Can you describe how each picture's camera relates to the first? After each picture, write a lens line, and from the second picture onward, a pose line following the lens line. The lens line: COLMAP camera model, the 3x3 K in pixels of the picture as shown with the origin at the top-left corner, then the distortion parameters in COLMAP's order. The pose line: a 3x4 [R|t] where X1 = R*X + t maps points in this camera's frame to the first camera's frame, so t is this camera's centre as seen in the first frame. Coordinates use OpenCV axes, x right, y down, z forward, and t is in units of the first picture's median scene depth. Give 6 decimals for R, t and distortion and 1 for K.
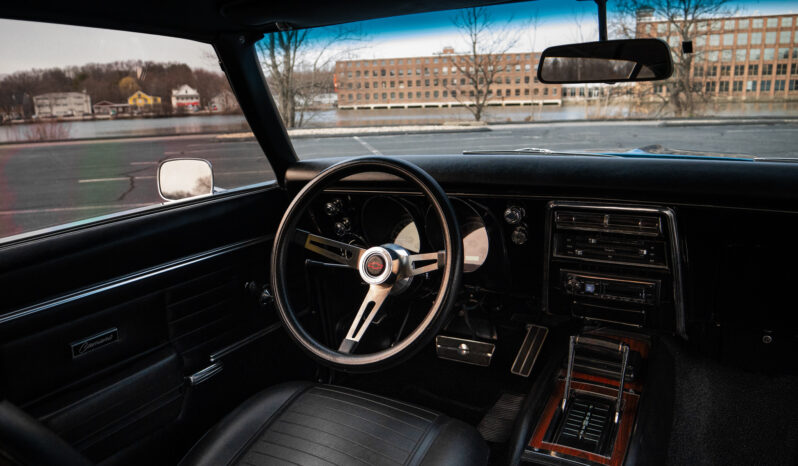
lens RADIAL K [[571.1, 0, 399.0], [0, 571.1, 233.0], [0, 0, 1]] dist [-0.082058, 0.047565]
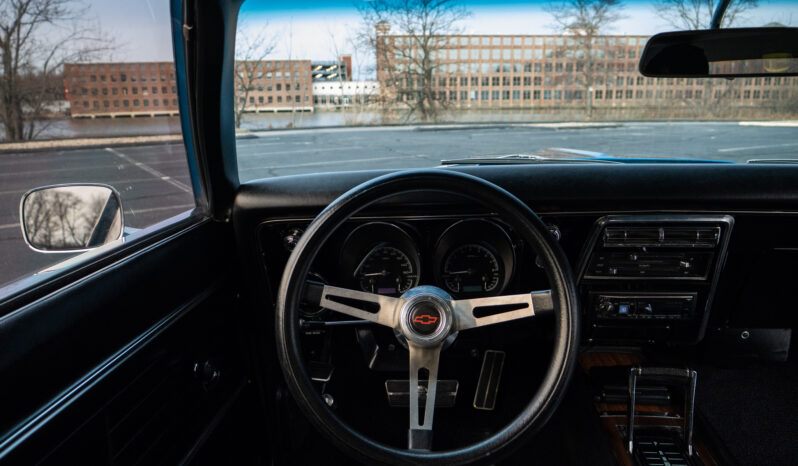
lens RADIAL K [[571.1, 0, 399.0], [0, 571.1, 233.0], [0, 0, 1]] dist [-0.082058, 0.047565]
pose [[0.915052, -0.076463, 0.396023, -0.327533], [0.081429, 0.996670, 0.004283, -0.055217], [-0.395031, 0.028329, 0.918231, 0.312098]]
